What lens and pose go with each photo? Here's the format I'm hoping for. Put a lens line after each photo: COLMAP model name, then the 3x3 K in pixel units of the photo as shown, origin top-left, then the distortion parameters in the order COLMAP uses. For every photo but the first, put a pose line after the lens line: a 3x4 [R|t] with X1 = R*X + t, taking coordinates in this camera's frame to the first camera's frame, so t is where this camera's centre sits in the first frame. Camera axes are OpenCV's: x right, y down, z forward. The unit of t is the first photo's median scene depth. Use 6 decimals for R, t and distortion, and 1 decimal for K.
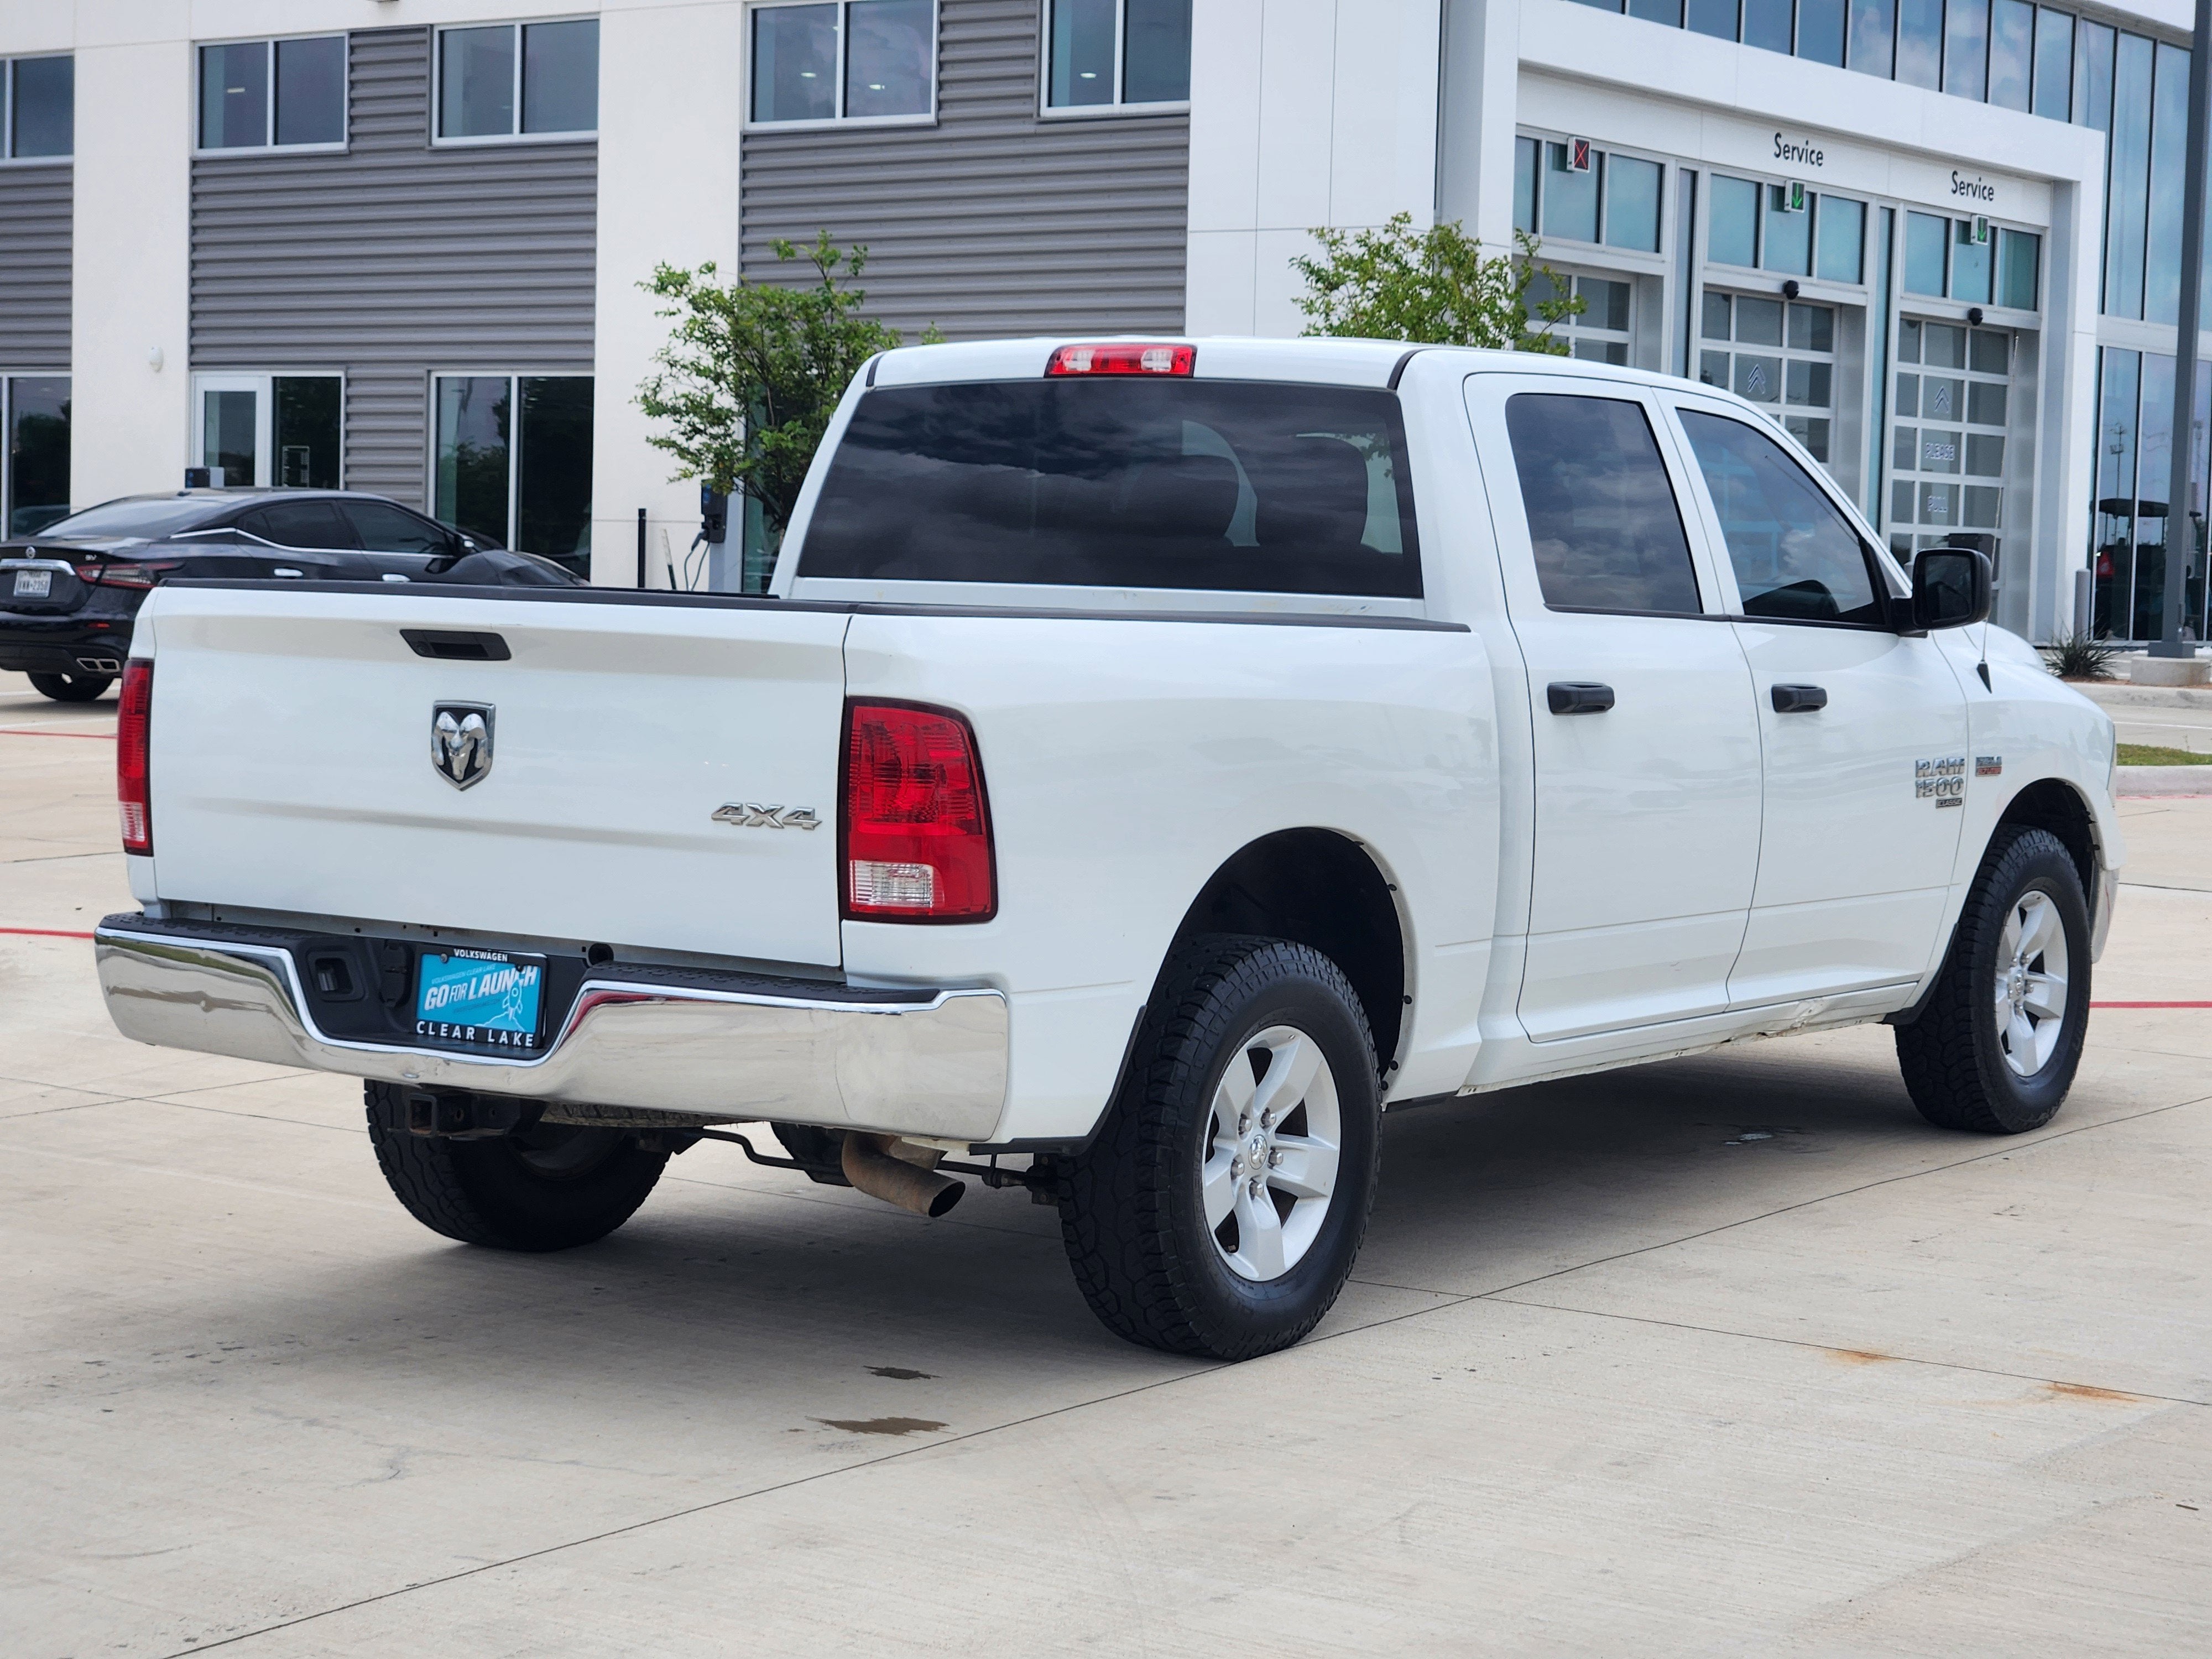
lens RADIAL K [[4099.2, 0, 1106.0], [0, 4099.2, 829.5], [0, 0, 1]] dist [-0.036636, 0.203936]
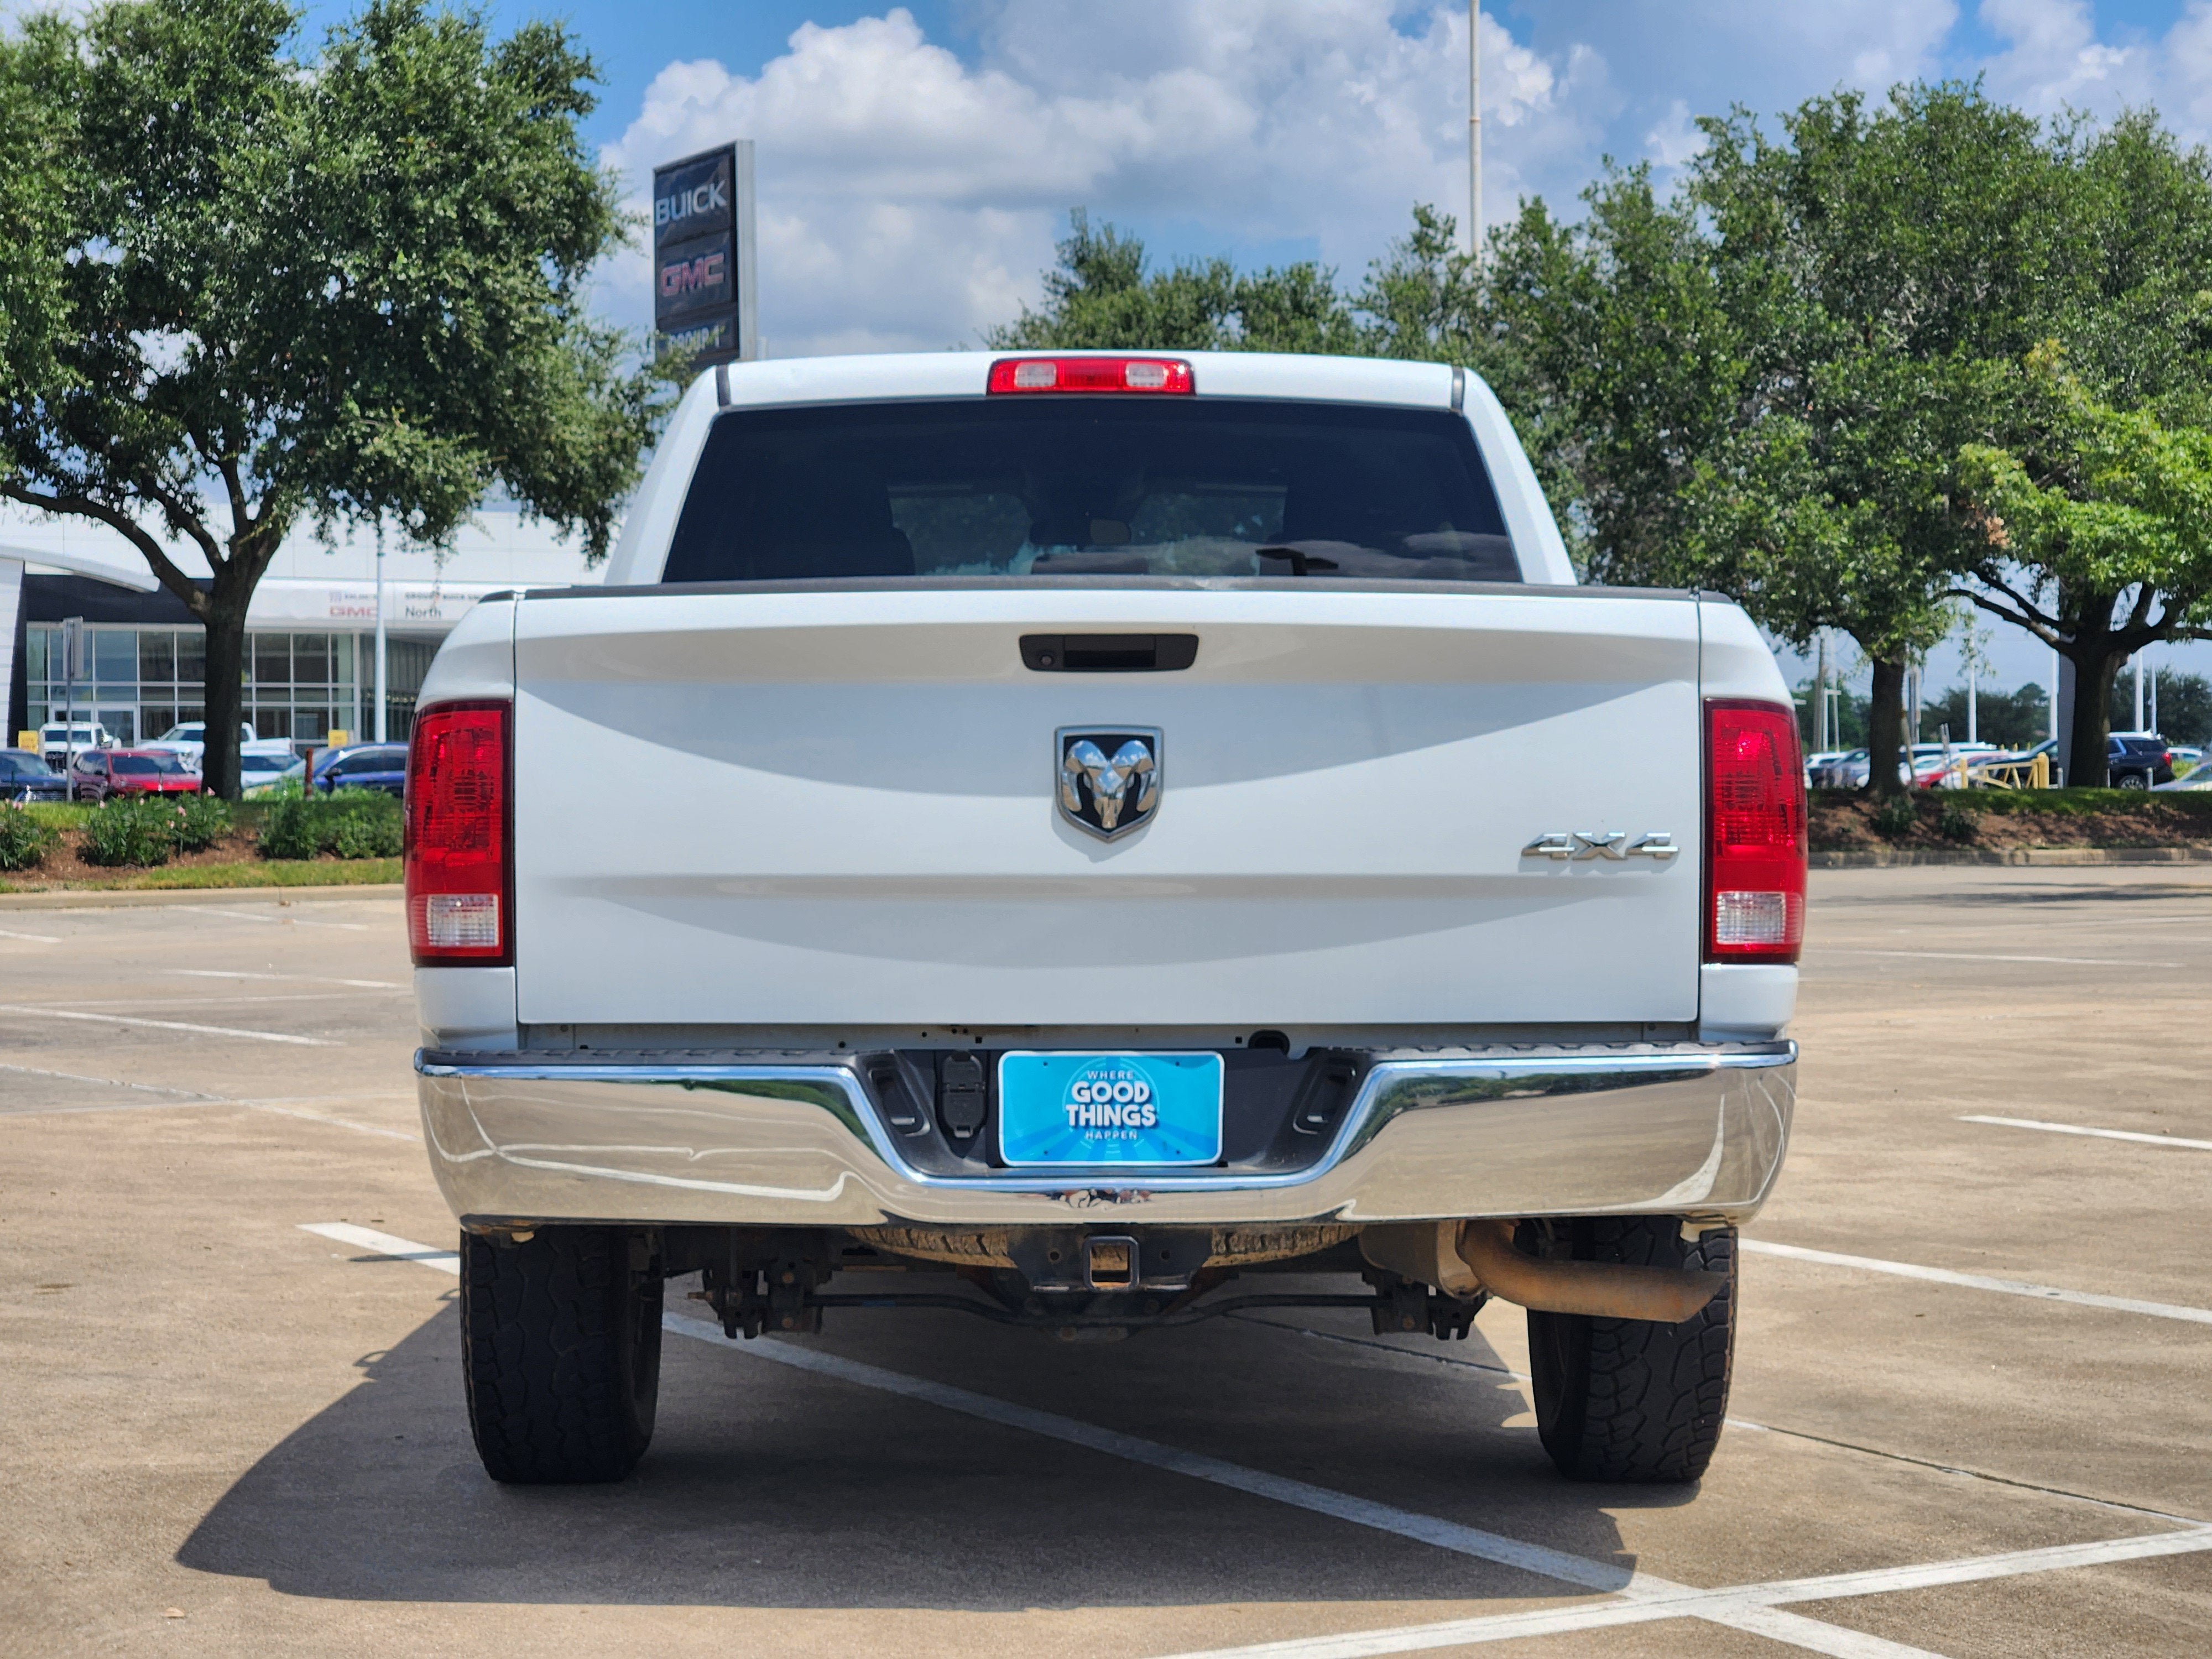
lens RADIAL K [[4178.1, 0, 1106.0], [0, 4178.1, 829.5], [0, 0, 1]] dist [-0.740757, 6.114196]
pose [[0.816516, -0.027512, 0.576668, -0.610894], [0.061219, 0.997358, -0.039099, 0.018665], [-0.574068, 0.067228, 0.816043, 0.356139]]
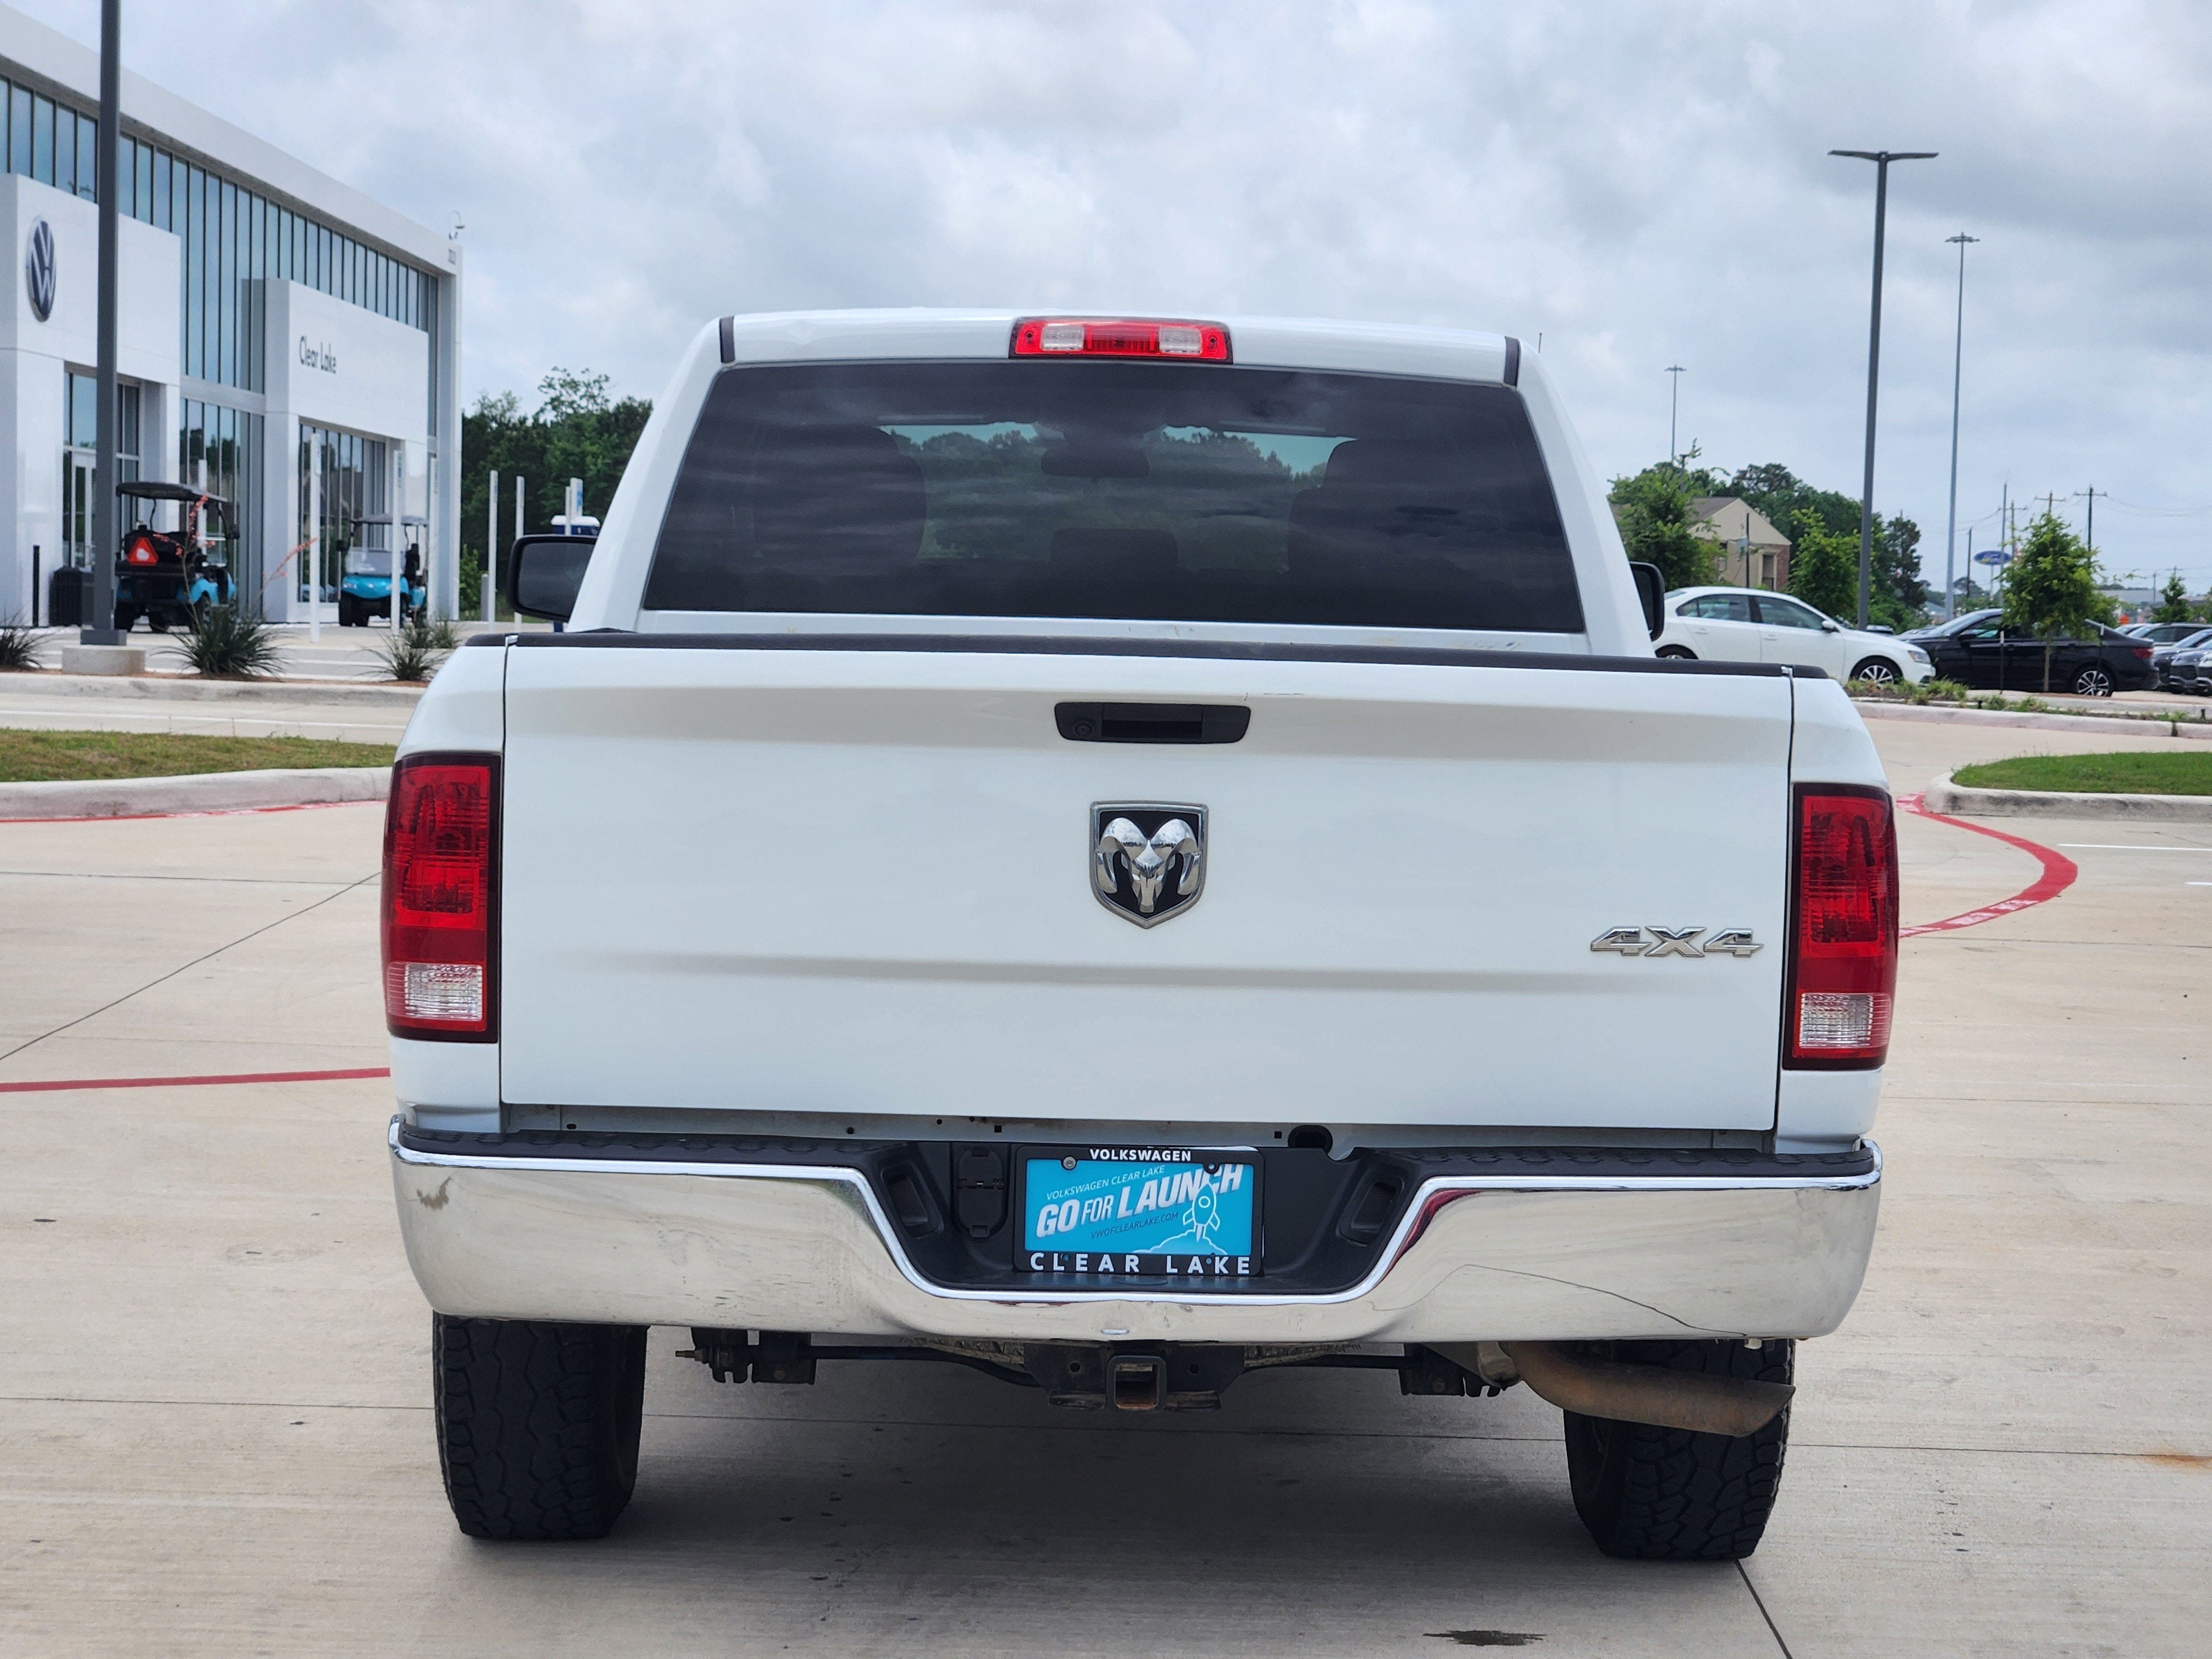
lens RADIAL K [[4178.1, 0, 1106.0], [0, 4178.1, 829.5], [0, 0, 1]] dist [-0.740757, 6.114196]
pose [[0.813062, -0.040615, 0.580758, -0.582198], [0.037406, 0.999147, 0.017506, -0.039518], [-0.580974, 0.007490, 0.813888, 0.412739]]
